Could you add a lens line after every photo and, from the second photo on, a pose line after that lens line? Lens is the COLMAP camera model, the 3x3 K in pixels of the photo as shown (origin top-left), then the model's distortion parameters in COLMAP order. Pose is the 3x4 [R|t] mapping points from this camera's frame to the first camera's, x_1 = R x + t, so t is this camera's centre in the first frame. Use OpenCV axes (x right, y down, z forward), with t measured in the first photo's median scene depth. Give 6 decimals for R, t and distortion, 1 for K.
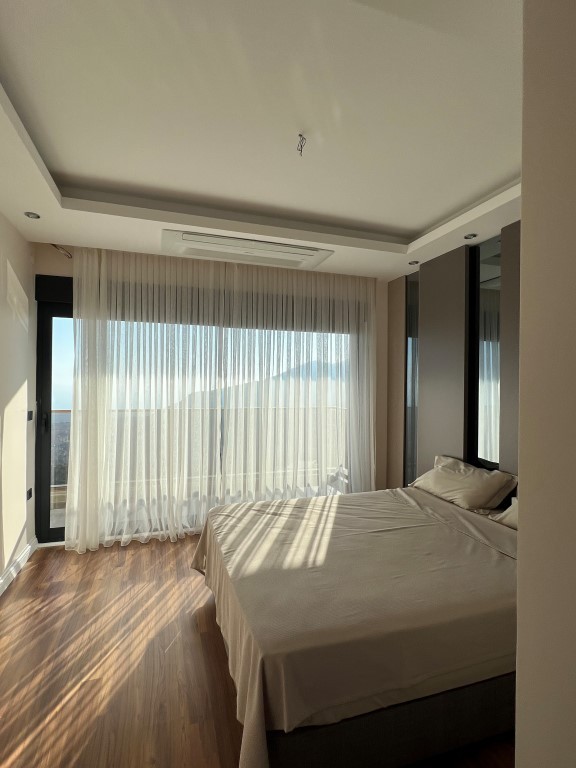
lens RADIAL K [[396.0, 0, 290.8], [0, 396.0, 378.7], [0, 0, 1]] dist [0.000526, -0.000036]
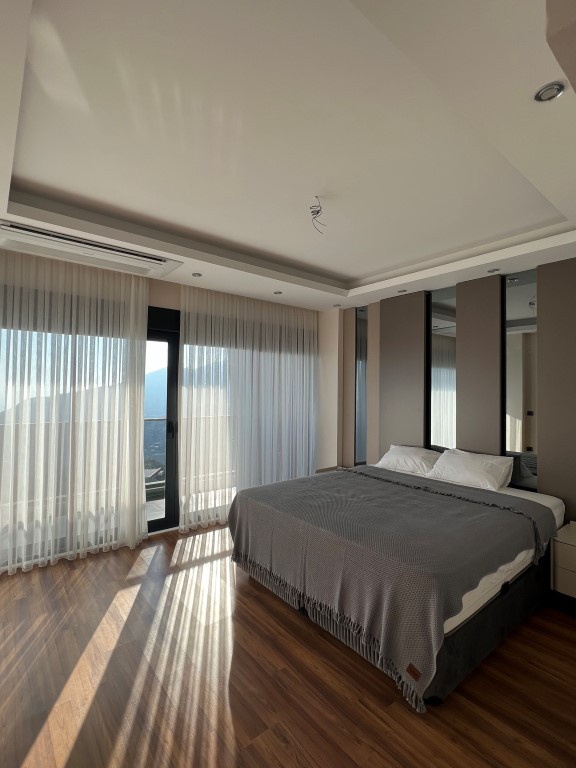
lens RADIAL K [[375.3, 0, 288.0], [0, 375.3, 384.0], [0, 0, 1]] dist [0.014597, -0.000043]
pose [[0.939004, 0.005610, 0.343862, -0.297349], [0.000080, 0.999863, -0.016531, -0.004678], [-0.343907, 0.015550, 0.938875, -0.091053]]
